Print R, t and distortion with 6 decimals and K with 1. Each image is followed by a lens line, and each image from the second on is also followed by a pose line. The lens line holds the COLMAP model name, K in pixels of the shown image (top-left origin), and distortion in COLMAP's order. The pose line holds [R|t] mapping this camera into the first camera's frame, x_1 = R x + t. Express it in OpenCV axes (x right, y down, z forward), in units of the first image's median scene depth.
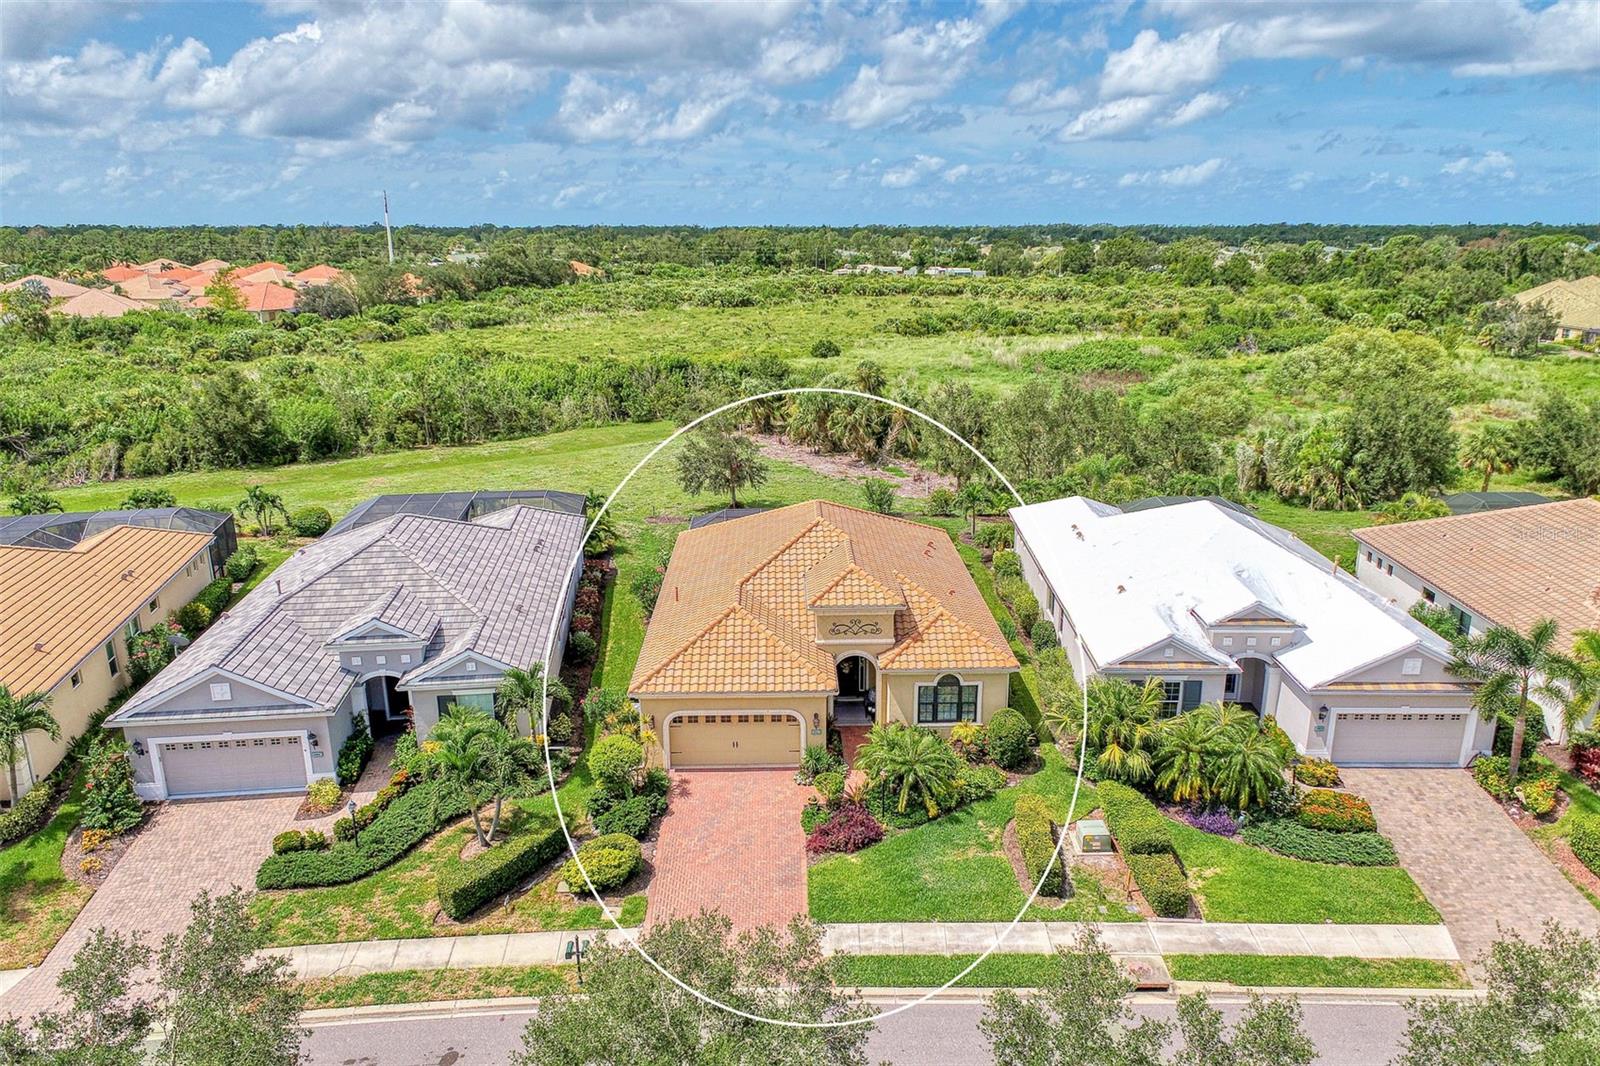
lens RADIAL K [[1056.6, 0, 800.0], [0, 1056.6, 533.0], [0, 0, 1]] dist [-0.008940, 0.001853]
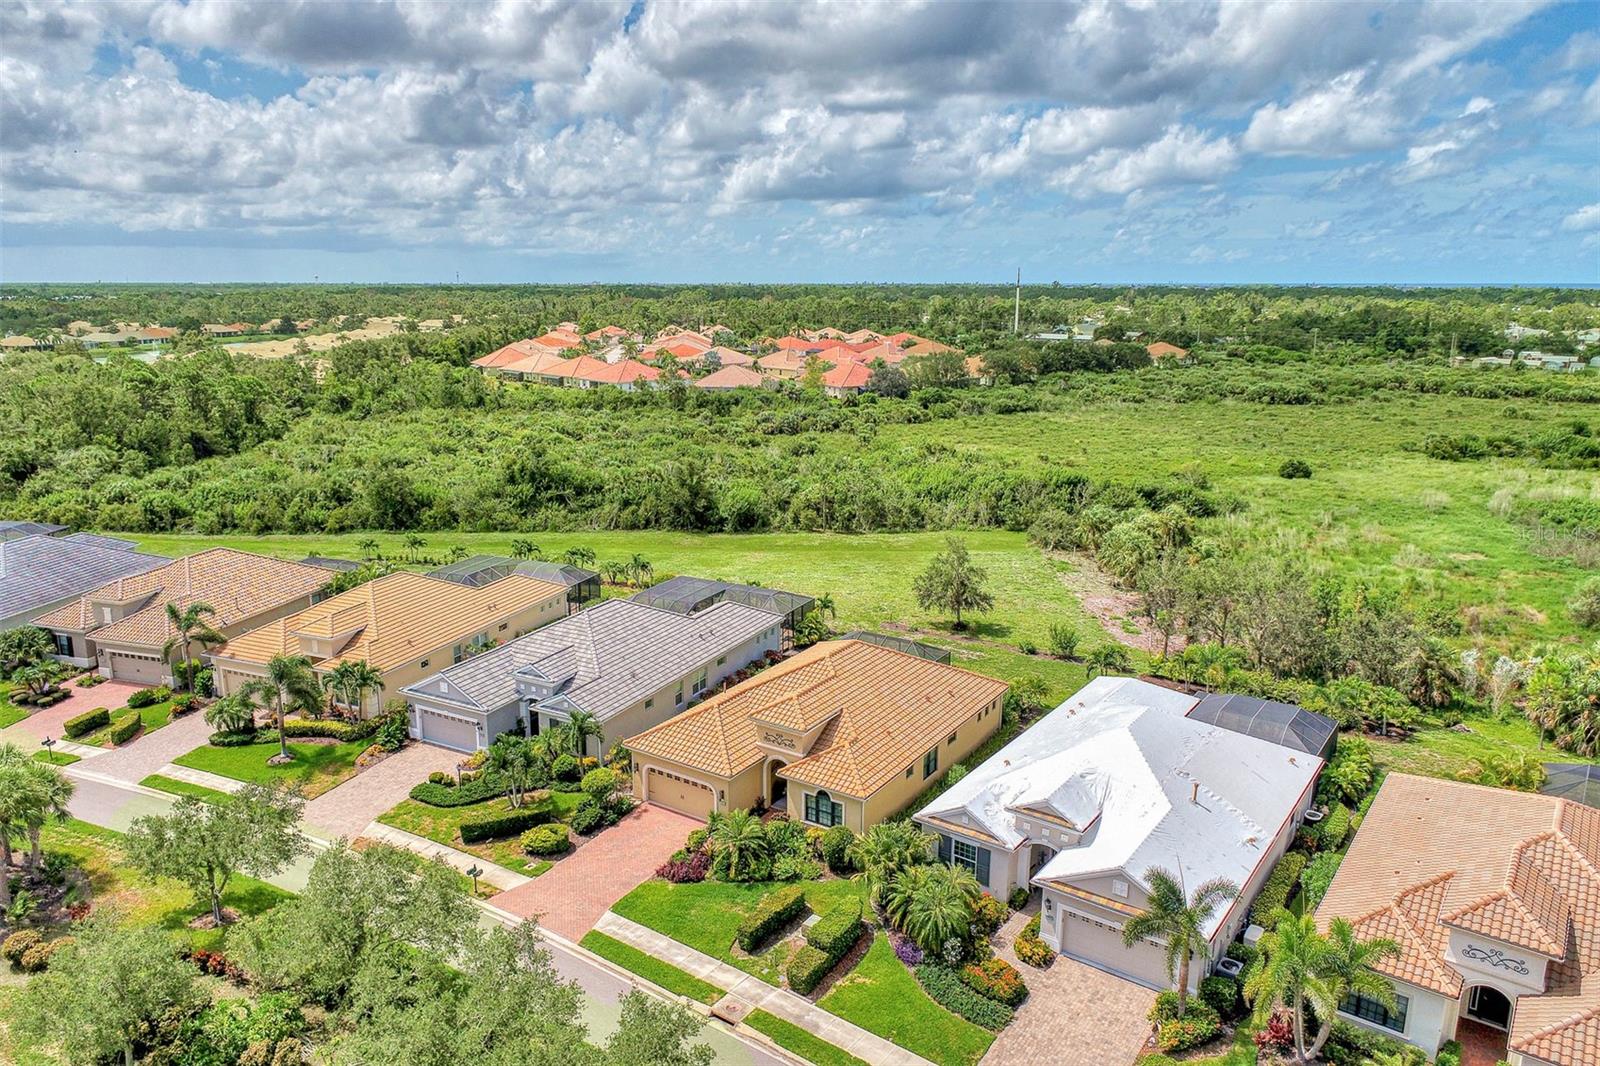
lens RADIAL K [[1056.6, 0, 800.0], [0, 1056.6, 533.0], [0, 0, 1]] dist [-0.008940, 0.001853]
pose [[0.819036, 0.132260, -0.558290, 0.813317], [-0.159491, 0.987199, -0.000110, -0.182758], [0.551129, 0.089132, 0.829646, -0.162749]]
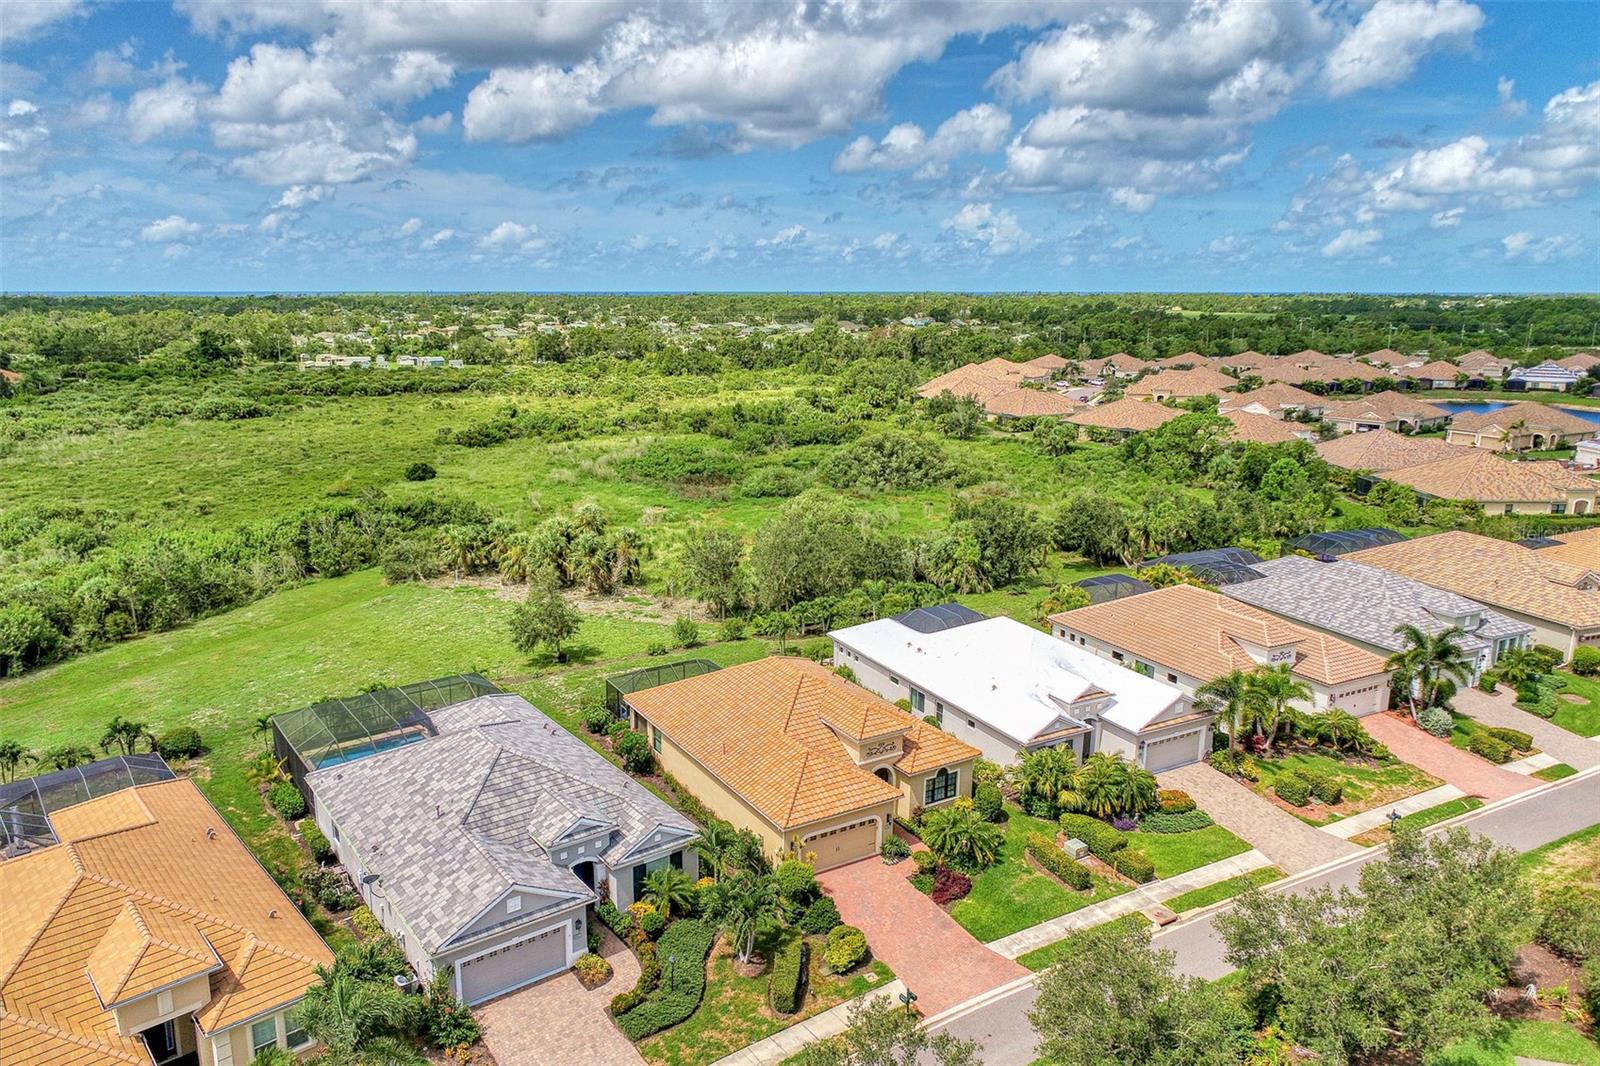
lens RADIAL K [[1068.7, 0, 753.0], [0, 1068.7, 552.0], [0, 0, 1]] dist [-0.007476, 0.002871]
pose [[0.879210, -0.109943, 0.463576, -0.737642], [0.129976, 0.991452, -0.011376, -0.179504], [-0.458362, 0.070255, 0.885984, -0.218328]]
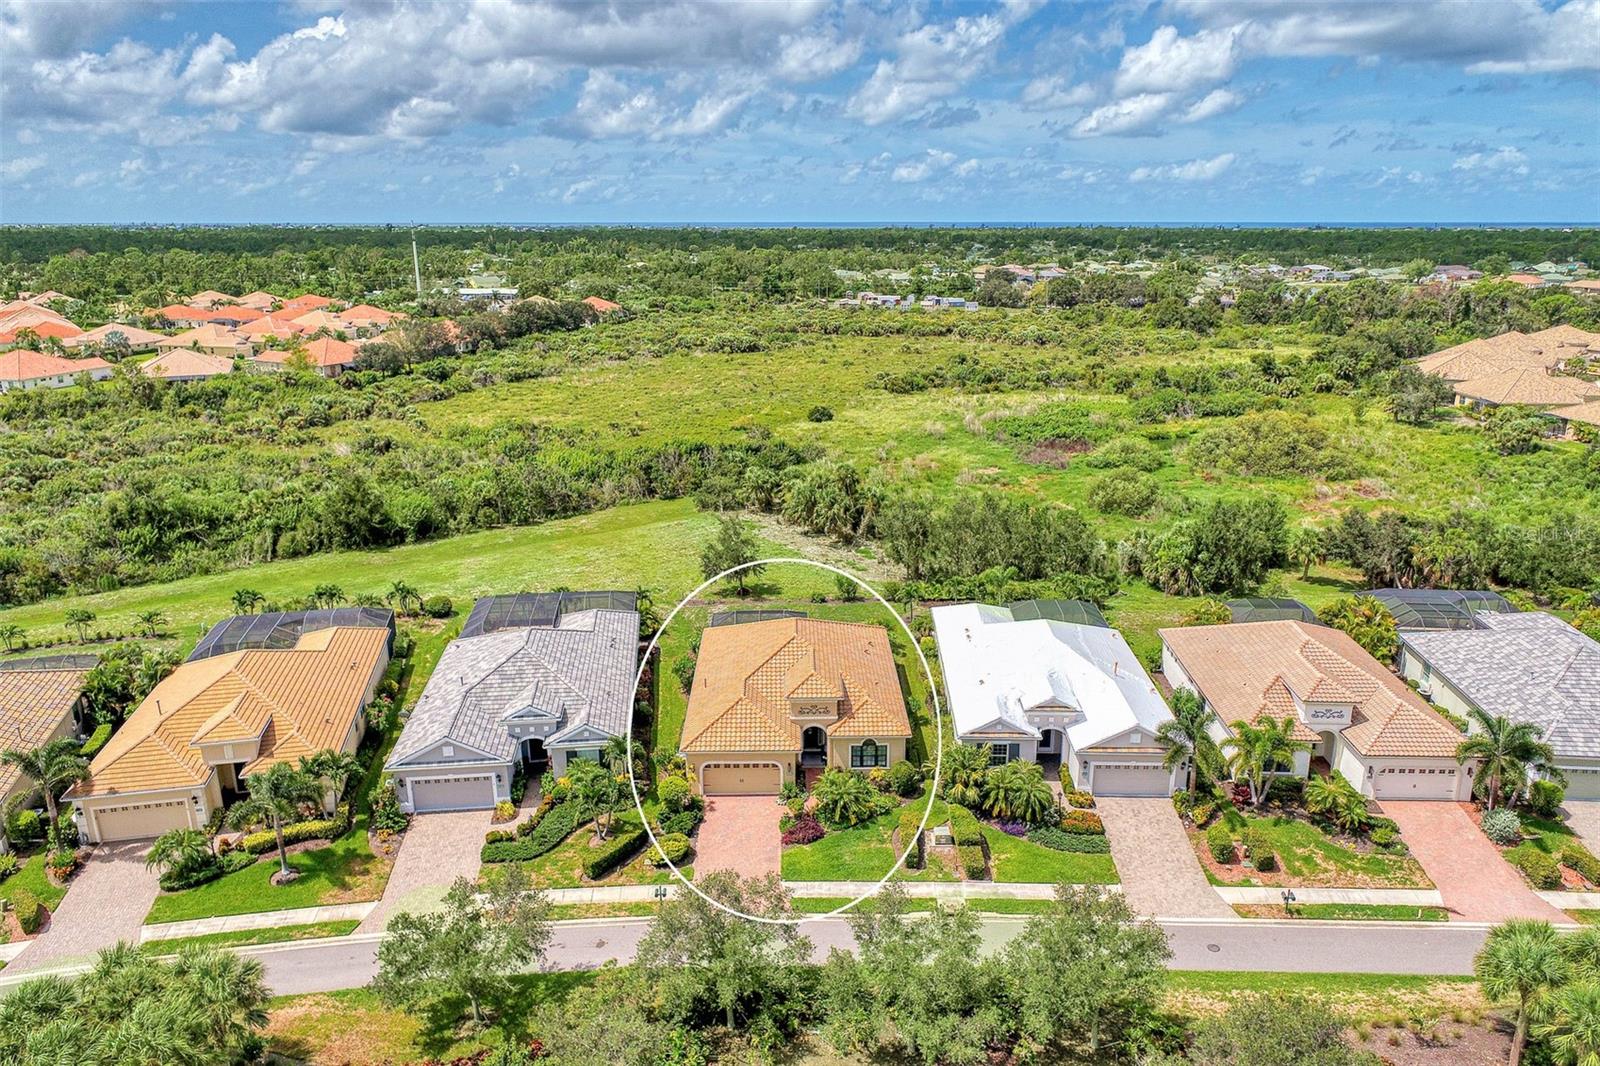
lens RADIAL K [[1052.8, 0, 798.8], [0, 1052.8, 538.6], [0, 0, 1]] dist [-0.005093, 0.002610]
pose [[0.999966, 0.003239, -0.007615, 0.040167], [-0.003165, 0.999948, 0.009712, -0.196060], [0.007646, -0.009688, 0.999924, -0.656090]]
